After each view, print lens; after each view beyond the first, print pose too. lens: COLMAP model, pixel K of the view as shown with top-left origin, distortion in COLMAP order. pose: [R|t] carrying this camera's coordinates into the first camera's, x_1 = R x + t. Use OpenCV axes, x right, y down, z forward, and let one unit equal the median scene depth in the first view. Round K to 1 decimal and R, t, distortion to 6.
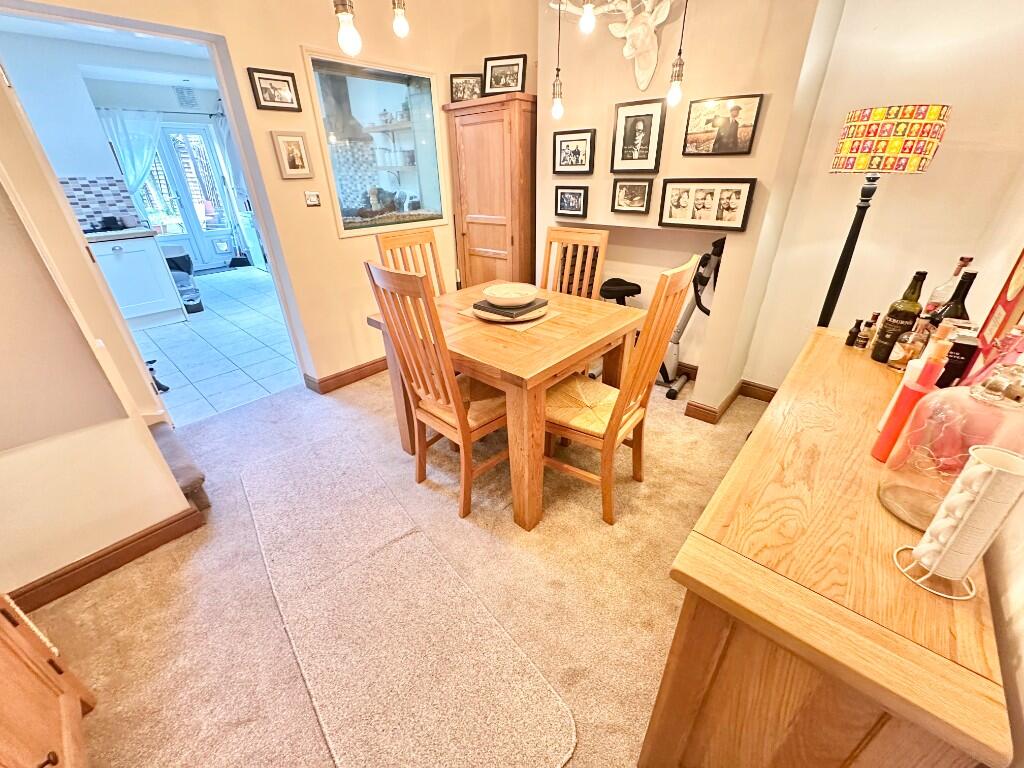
lens RADIAL K [[407.9, 0, 513.4], [0, 407.9, 380.6], [0, 0, 1]] dist [-0.003861, 0.000528]
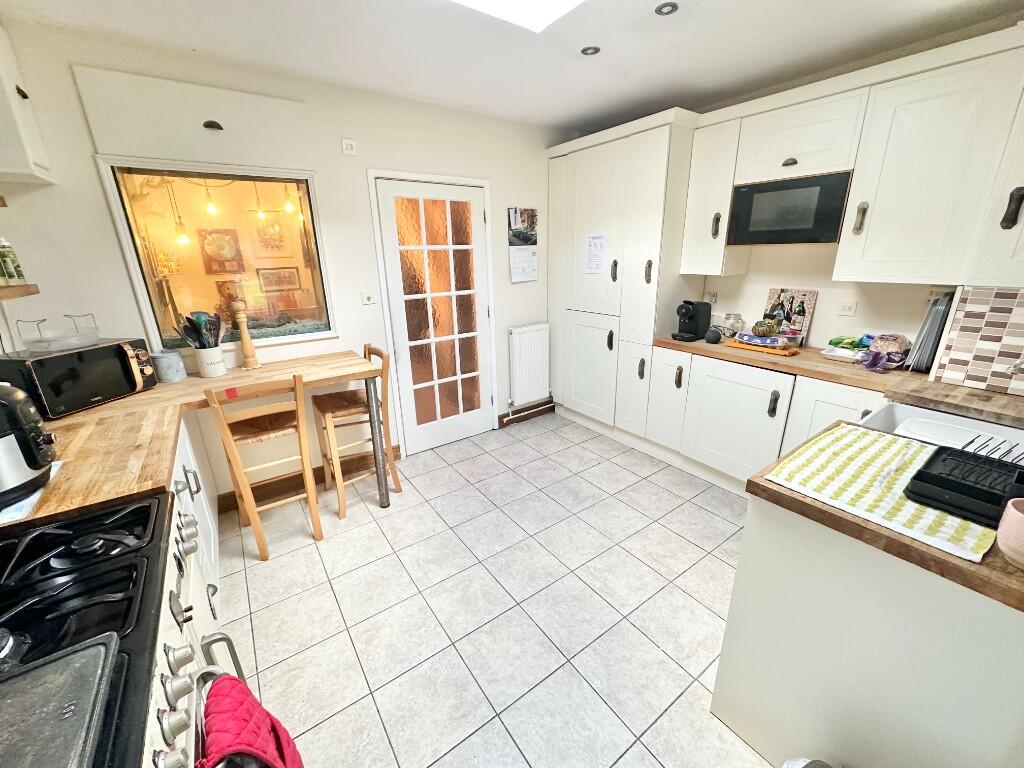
lens RADIAL K [[407.9, 0, 512.7], [0, 407.9, 383.2], [0, 0, 1]] dist [-0.003861, 0.000528]
pose [[-0.974243, -0.036315, 0.222559, -1.313567], [0.133549, 0.702339, 0.699203, -1.072924], [-0.181703, 0.710916, -0.679398, 1.982492]]
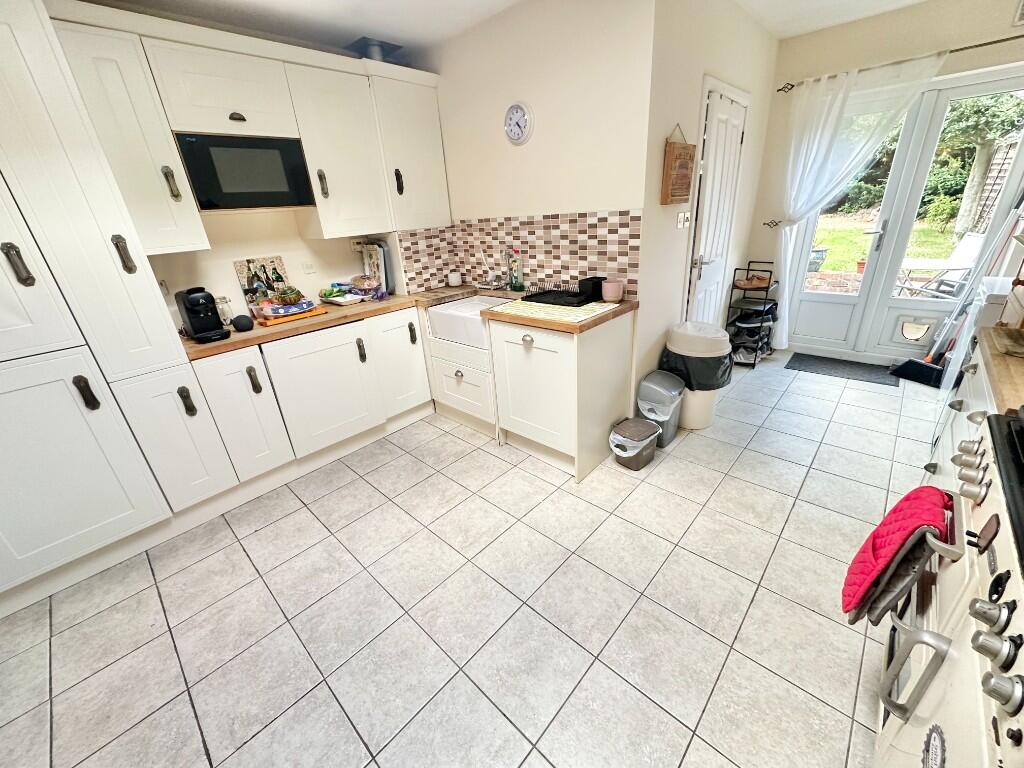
lens RADIAL K [[407.9, 0, 512.5], [0, 407.9, 382.8], [0, 0, 1]] dist [-0.003861, 0.000528]
pose [[-0.021697, 0.411650, -0.911084, -0.687372], [-0.403687, 0.830098, 0.384673, -0.787084], [0.914640, 0.376139, 0.148168, 1.486548]]
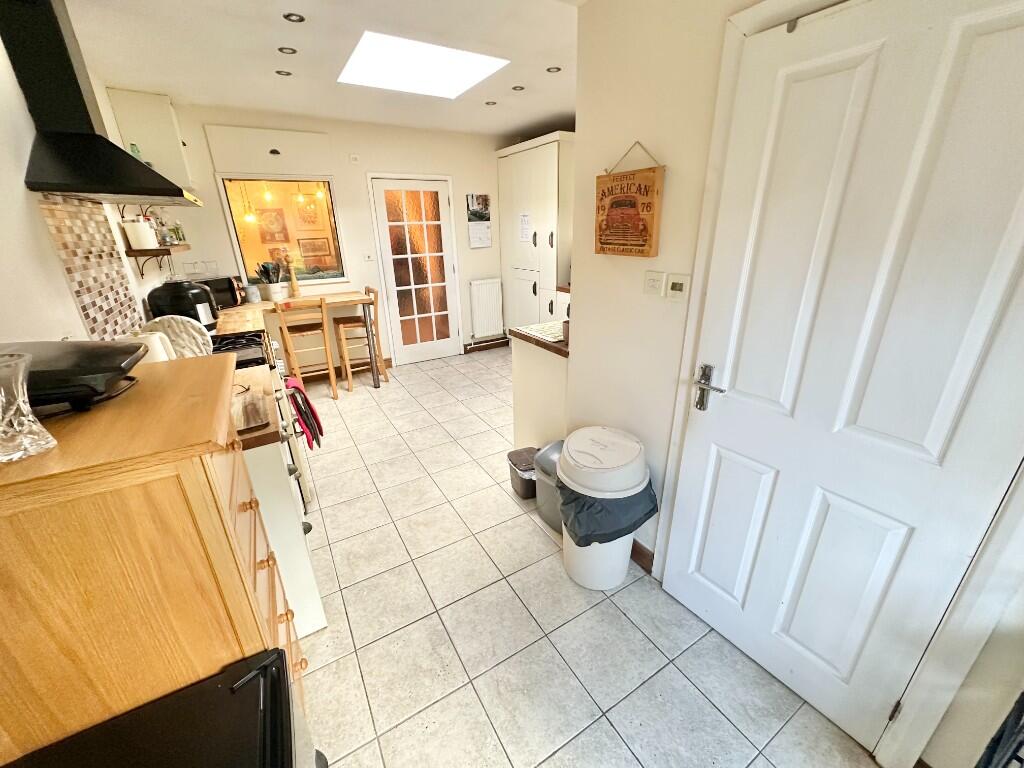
lens RADIAL K [[407.9, 0, 511.8], [0, 407.9, 383.0], [0, 0, 1]] dist [-0.003861, 0.000528]
pose [[-0.953660, -0.074941, 0.291404, -1.816922], [0.170226, 0.664211, 0.727906, -1.318860], [-0.248104, 0.743780, -0.620674, 2.471208]]
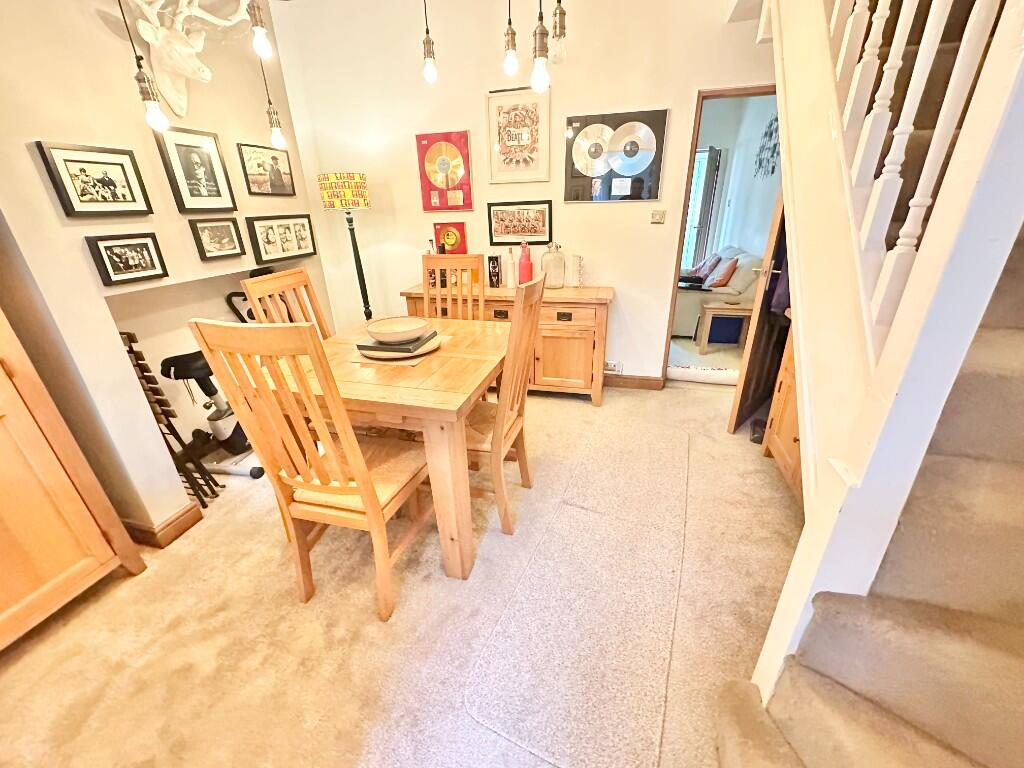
lens RADIAL K [[407.9, 0, 512.3], [0, 407.9, 379.9], [0, 0, 1]] dist [-0.003861, 0.000528]
pose [[-0.446807, -0.326117, 0.833073, -0.725362], [0.444294, 0.727358, 0.523024, -0.385176], [-0.776509, 0.603820, -0.180097, 0.803505]]
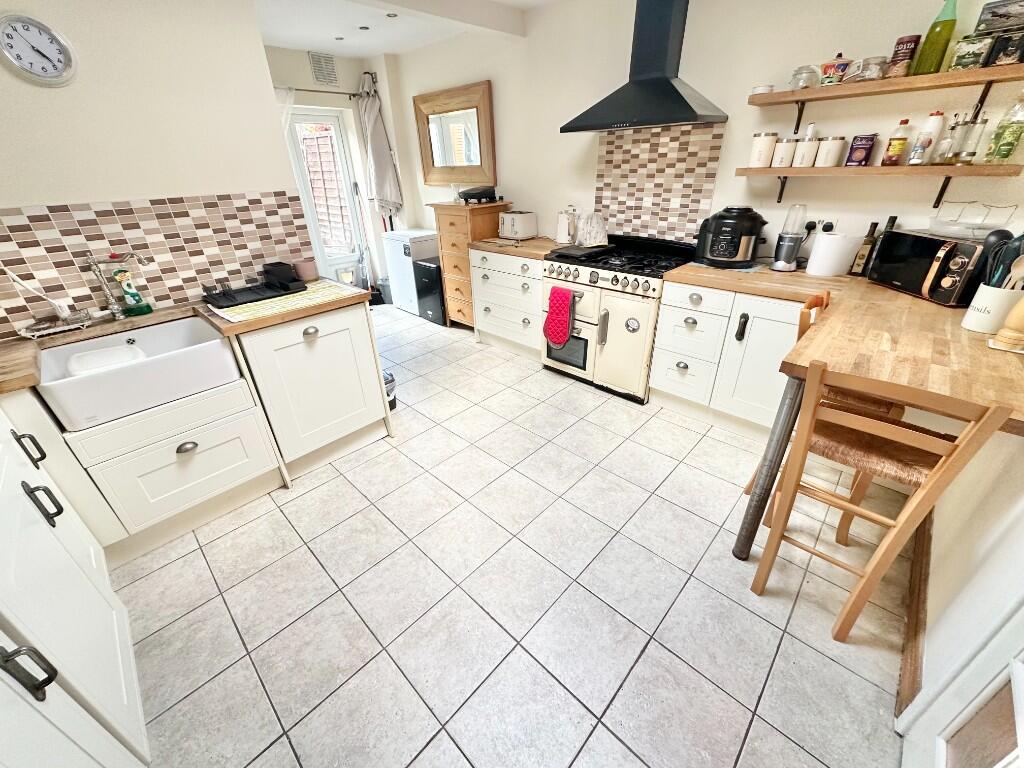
lens RADIAL K [[407.9, 0, 512.9], [0, 407.9, 382.6], [0, 0, 1]] dist [-0.003861, 0.000528]
pose [[0.999454, 0.005662, -0.032541, -1.131905], [-0.005413, 0.999955, 0.007750, -0.428144], [0.032583, -0.007569, 0.999440, 0.787357]]
